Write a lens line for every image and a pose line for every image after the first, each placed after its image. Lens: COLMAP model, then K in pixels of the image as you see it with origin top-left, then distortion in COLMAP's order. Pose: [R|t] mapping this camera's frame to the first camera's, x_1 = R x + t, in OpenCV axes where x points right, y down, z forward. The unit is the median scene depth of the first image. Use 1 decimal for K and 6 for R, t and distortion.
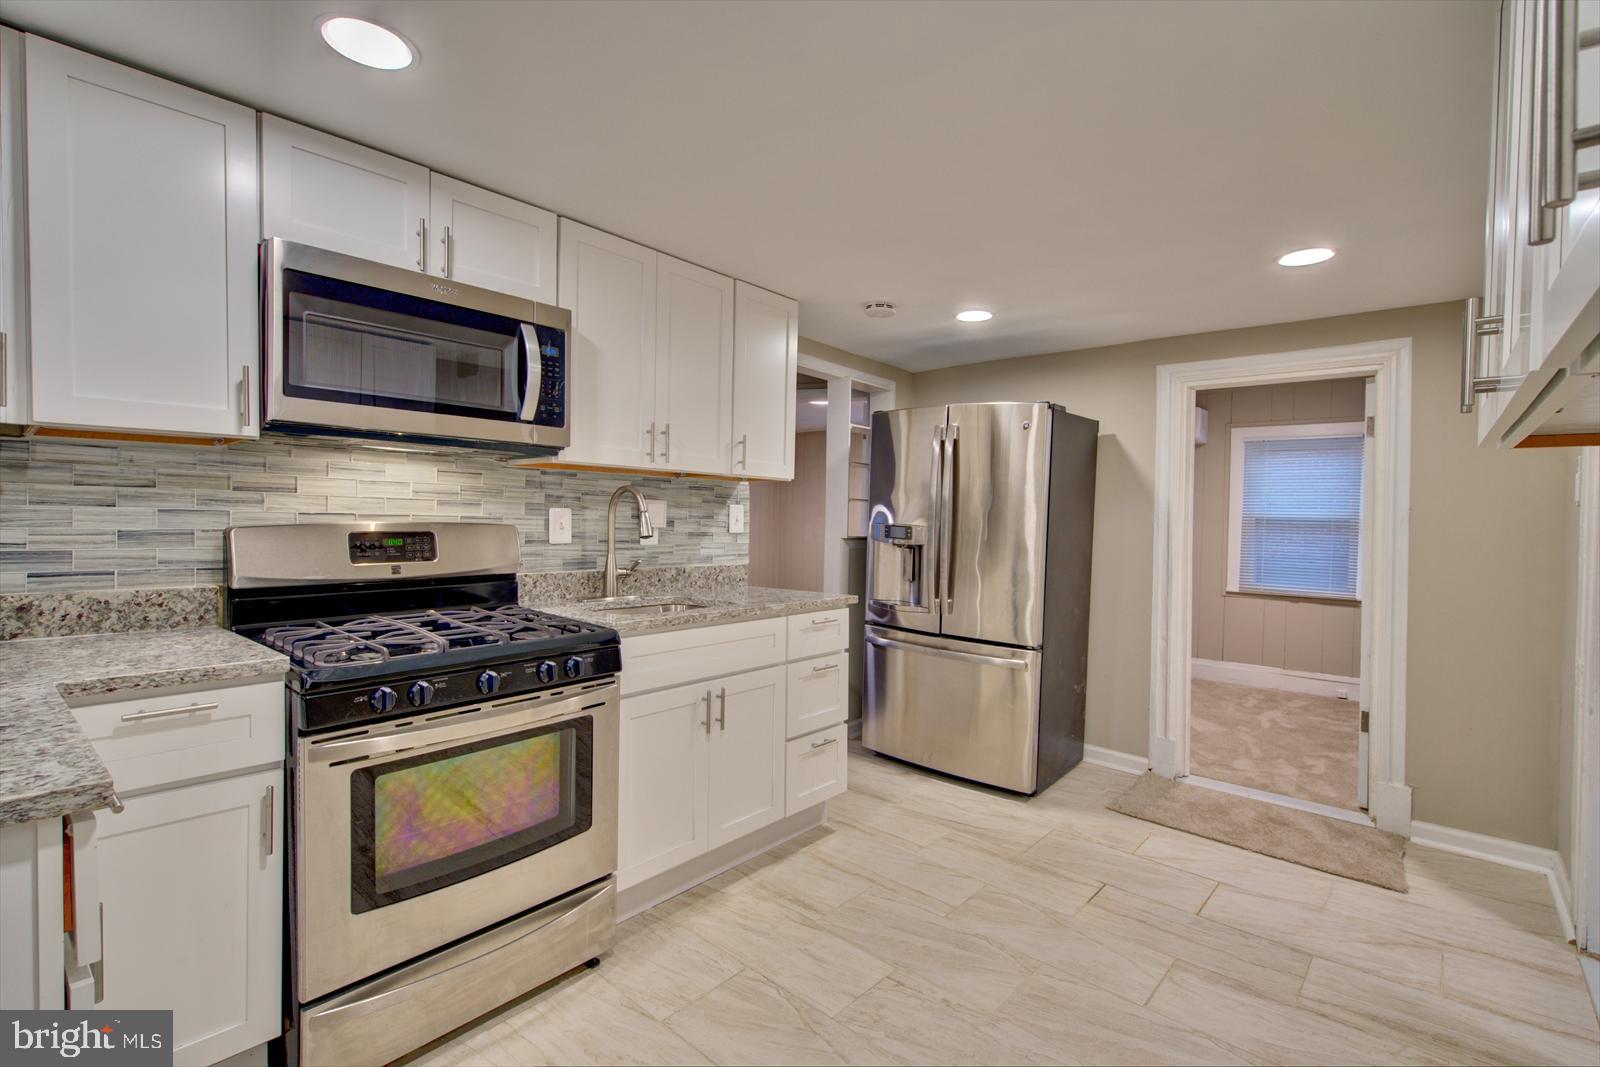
lens RADIAL K [[743.1, 0, 799.9], [0, 743.1, 520.4], [0, 0, 1]] dist [0.000491, 0.000220]
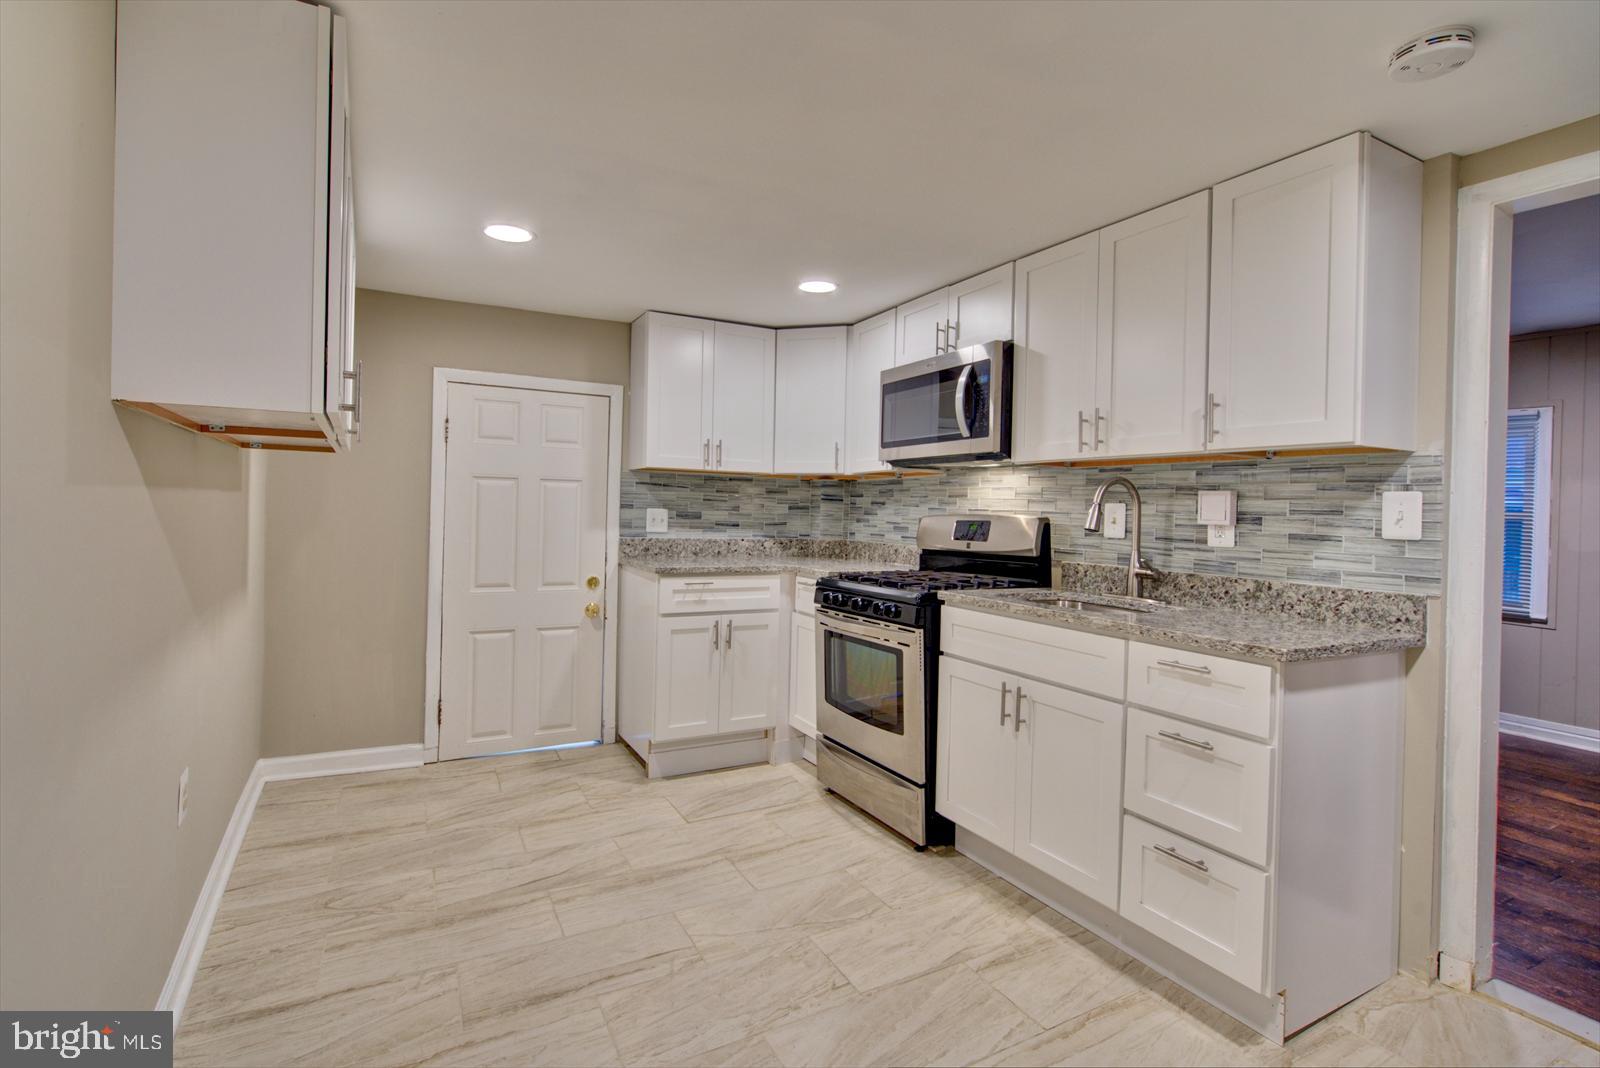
lens RADIAL K [[743.1, 0, 799.9], [0, 743.1, 520.9], [0, 0, 1]] dist [0.000491, 0.000220]
pose [[-0.345659, -0.013793, -0.938259, 0.767491], [-0.034415, 0.999406, -0.002014, 0.024125], [0.937729, 0.031594, -0.345928, 0.928602]]
